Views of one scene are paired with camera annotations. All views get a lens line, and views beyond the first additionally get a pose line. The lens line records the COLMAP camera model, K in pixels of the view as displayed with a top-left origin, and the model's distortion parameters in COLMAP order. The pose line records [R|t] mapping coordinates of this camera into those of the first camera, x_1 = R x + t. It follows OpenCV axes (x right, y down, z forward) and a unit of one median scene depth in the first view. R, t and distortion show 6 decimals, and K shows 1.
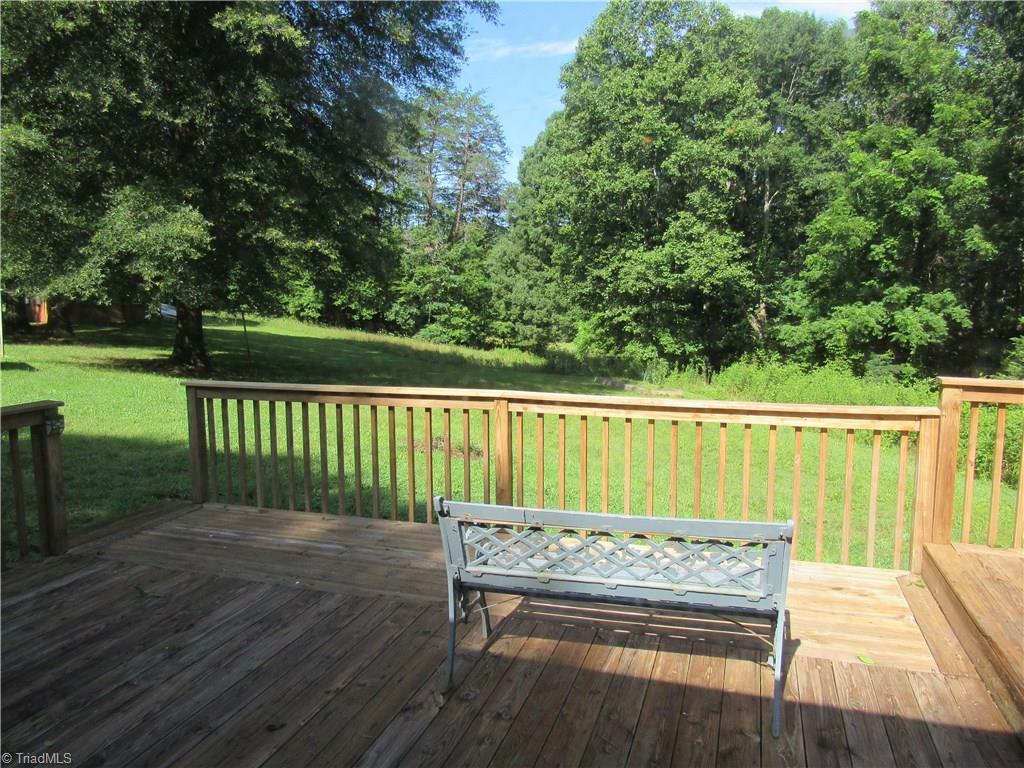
lens RADIAL K [[734.3, 0, 514.4], [0, 734.3, 384.9], [0, 0, 1]] dist [-0.031645, 0.012834]
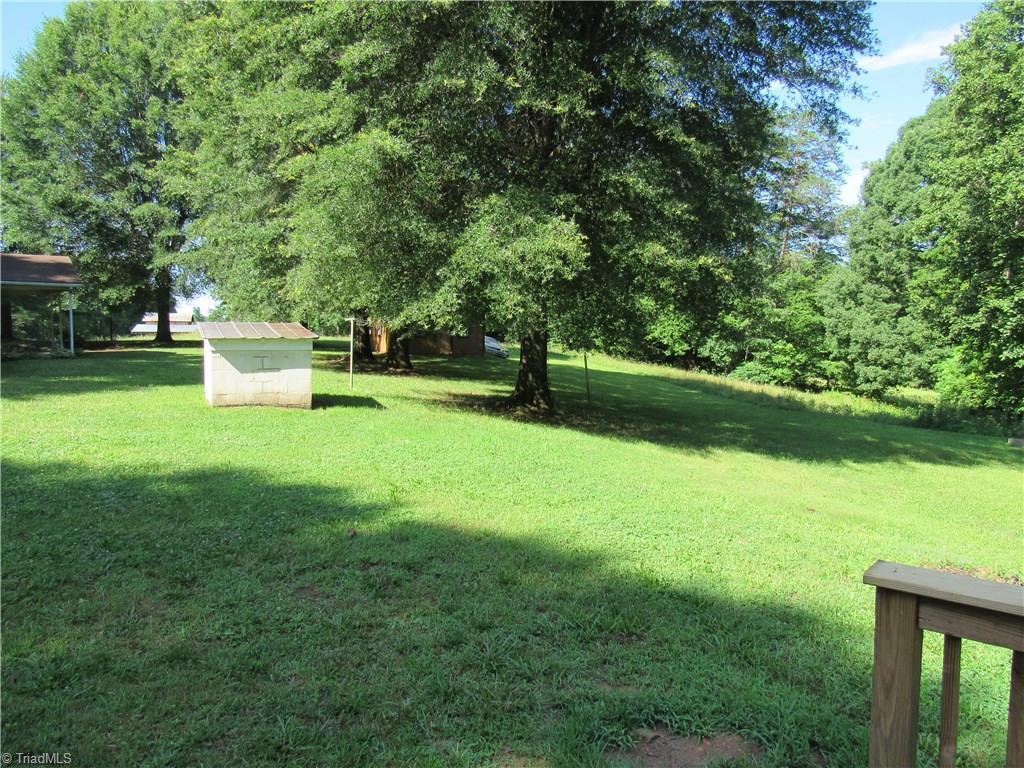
lens RADIAL K [[734.3, 0, 514.3], [0, 734.3, 379.5], [0, 0, 1]] dist [-0.031645, 0.012834]
pose [[0.925292, 0.032720, -0.377842, -0.103555], [-0.053267, 0.997608, -0.044056, -0.014344], [0.375496, 0.060891, 0.924821, 0.136668]]
